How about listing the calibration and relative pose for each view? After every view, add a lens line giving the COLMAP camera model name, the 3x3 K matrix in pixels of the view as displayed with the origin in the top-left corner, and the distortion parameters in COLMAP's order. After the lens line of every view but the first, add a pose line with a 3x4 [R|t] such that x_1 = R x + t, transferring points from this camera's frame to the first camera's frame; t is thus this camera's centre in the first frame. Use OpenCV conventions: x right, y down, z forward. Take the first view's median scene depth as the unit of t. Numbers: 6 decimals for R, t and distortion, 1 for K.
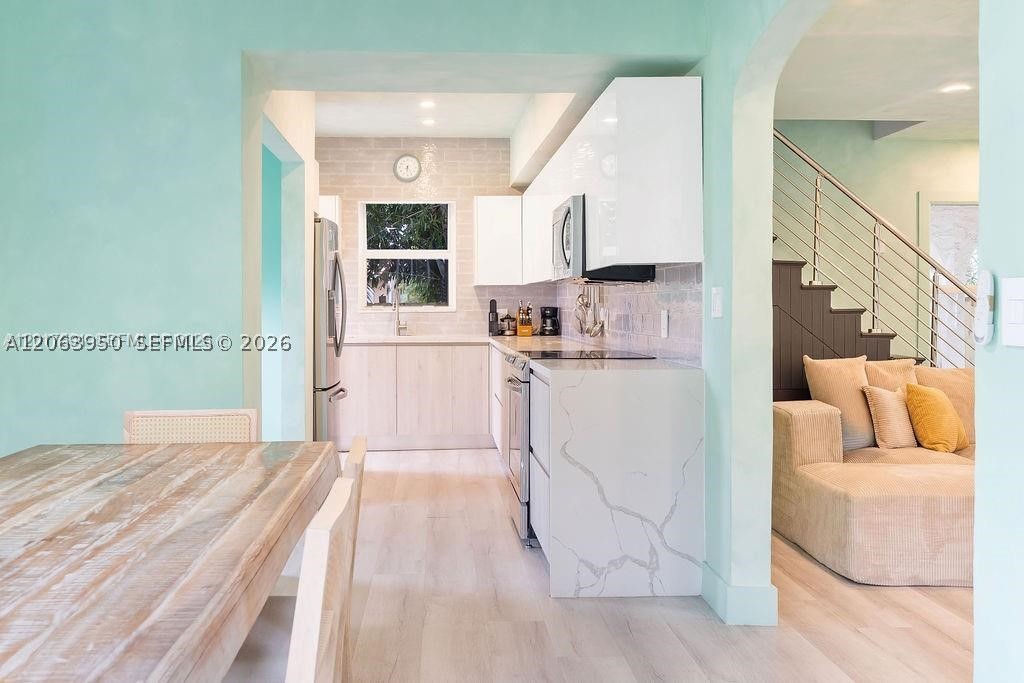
lens RADIAL K [[953.7, 0, 460.3], [0, 953.7, 320.2], [0, 0, 1]] dist [0.021381, 0.000000]
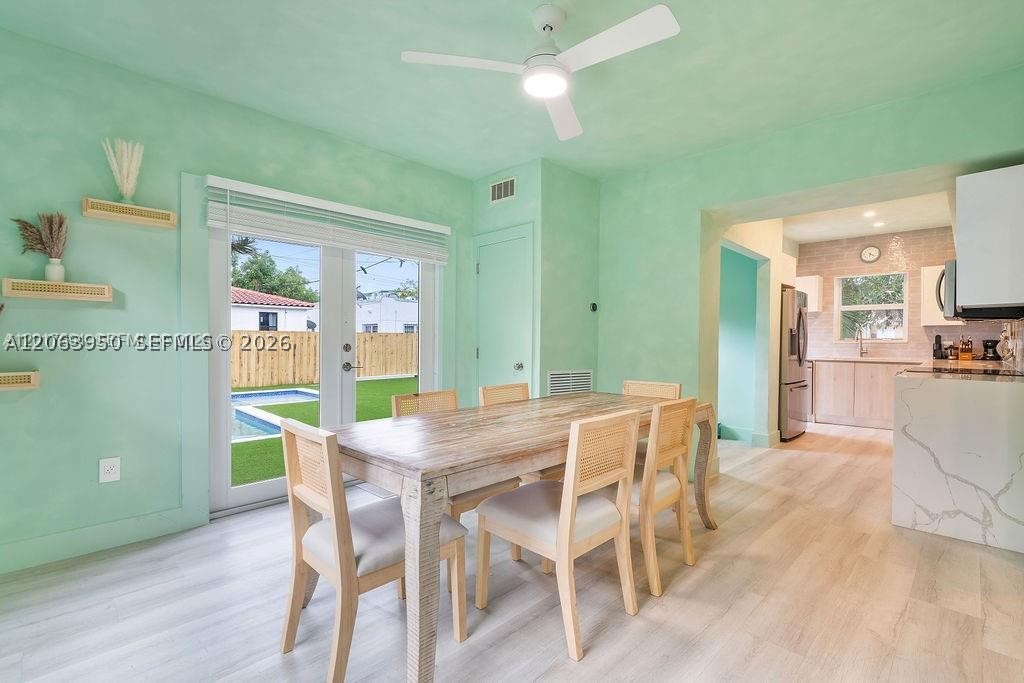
lens RADIAL K [[464.0, 0, 514.3], [0, 464.0, 345.3], [0, 0, 1]] dist [-0.009750, 0.003940]
pose [[0.685179, 0.015039, -0.728219, 0.107158], [-0.019328, 0.999810, 0.002462, 0.005552], [0.728118, 0.012388, 0.685340, 0.020802]]
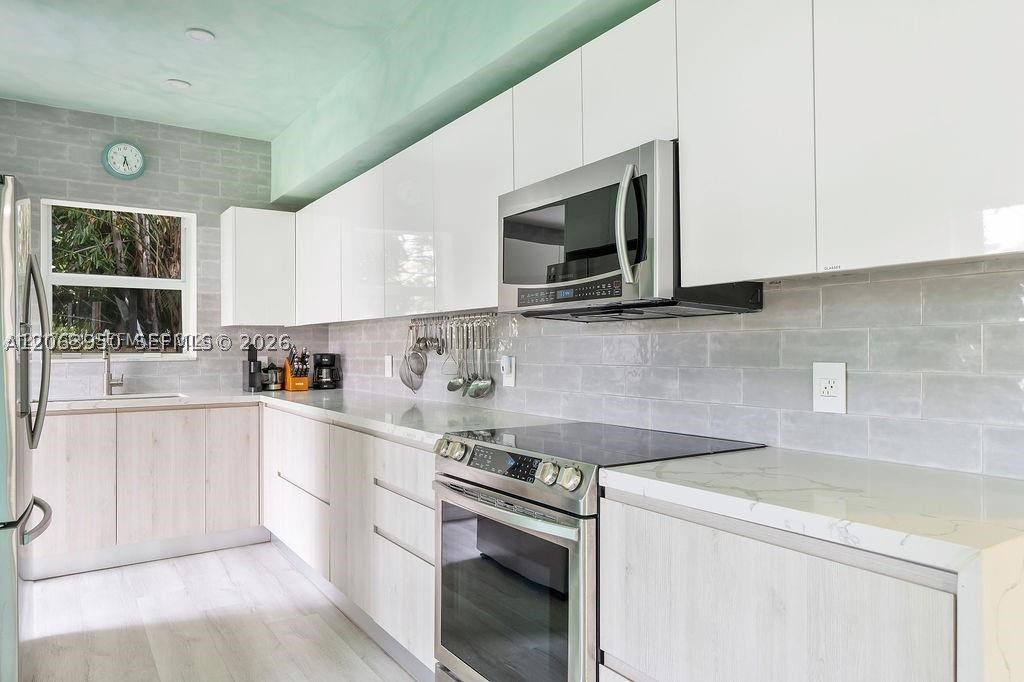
lens RADIAL K [[672.4, 0, 494.1], [0, 672.4, 344.7], [0, 0, 1]] dist [-0.001512, 0.002221]
pose [[0.851774, 0.003985, 0.523894, -0.084739], [0.008550, 0.999732, -0.021505, -0.007913], [-0.523840, 0.022797, 0.851512, 0.437877]]
